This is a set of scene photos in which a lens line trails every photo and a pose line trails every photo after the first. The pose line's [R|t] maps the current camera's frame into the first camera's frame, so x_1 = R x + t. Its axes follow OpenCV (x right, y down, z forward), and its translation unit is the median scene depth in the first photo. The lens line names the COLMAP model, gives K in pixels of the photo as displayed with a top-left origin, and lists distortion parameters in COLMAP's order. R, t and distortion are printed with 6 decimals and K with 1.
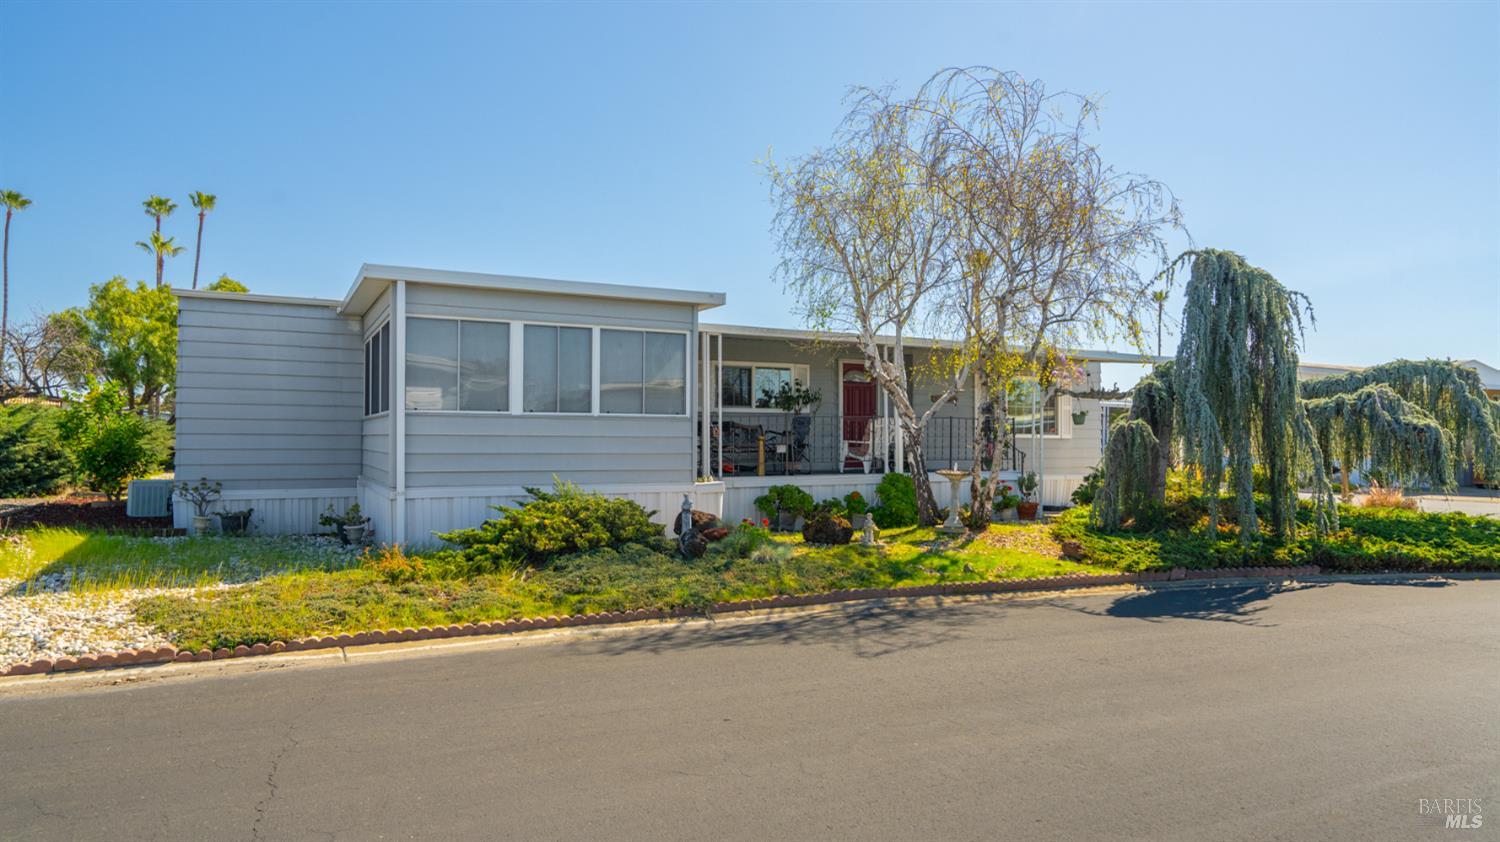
lens RADIAL K [[942.7, 0, 750.0], [0, 942.7, 421.0], [0, 0, 1]] dist [0.019393, -0.000412]
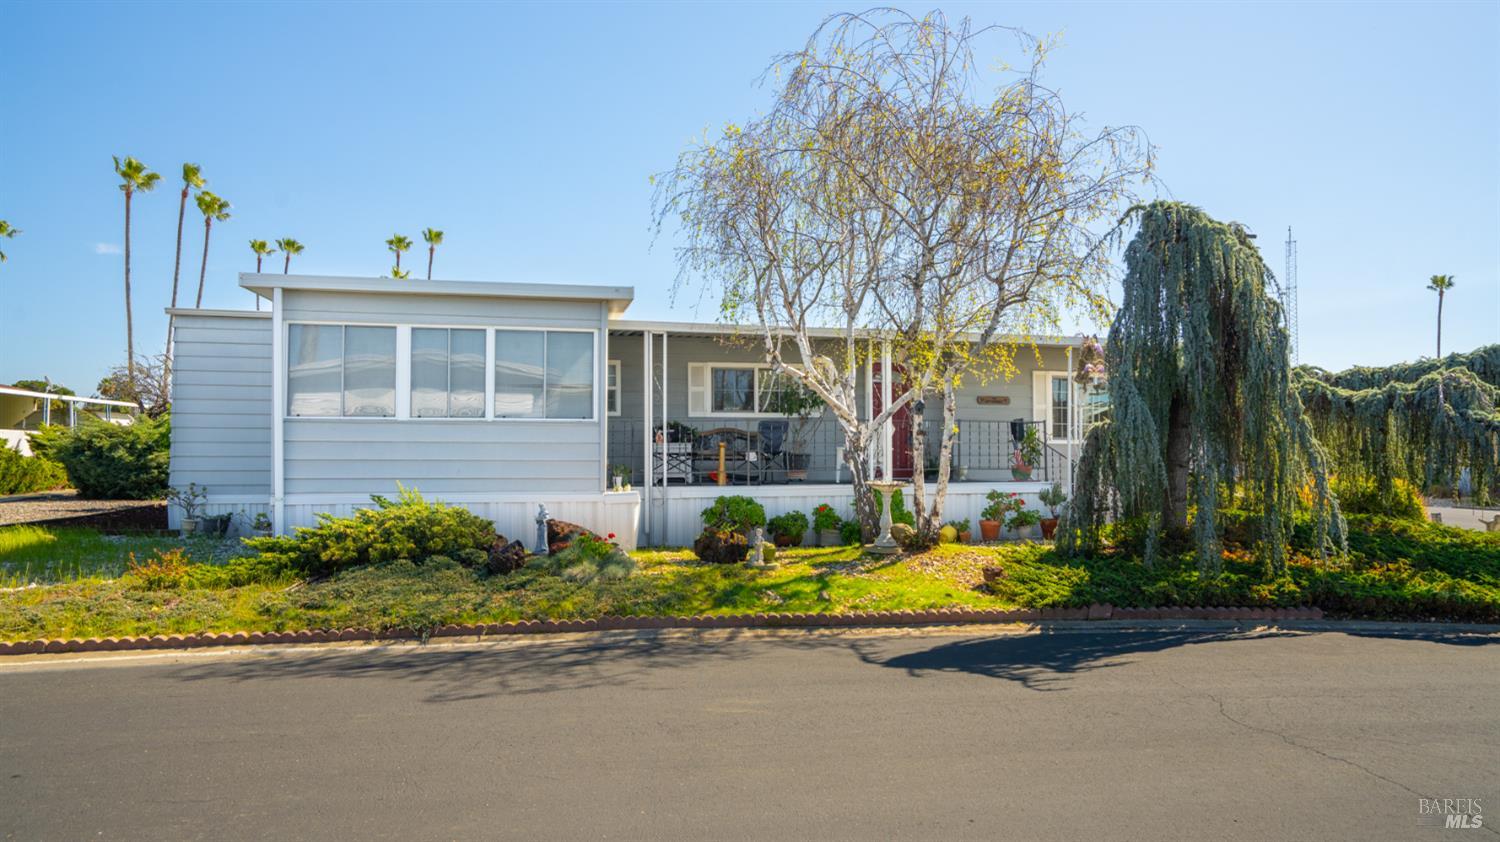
lens RADIAL K [[943.3, 0, 750.0], [0, 943.3, 421.0], [0, 0, 1]] dist [-0.027015, 0.049958]
pose [[0.966239, -0.010671, -0.257427, 0.324459], [0.007788, 0.999895, -0.012215, 0.007981], [0.257531, 0.009798, 0.966220, 0.142121]]
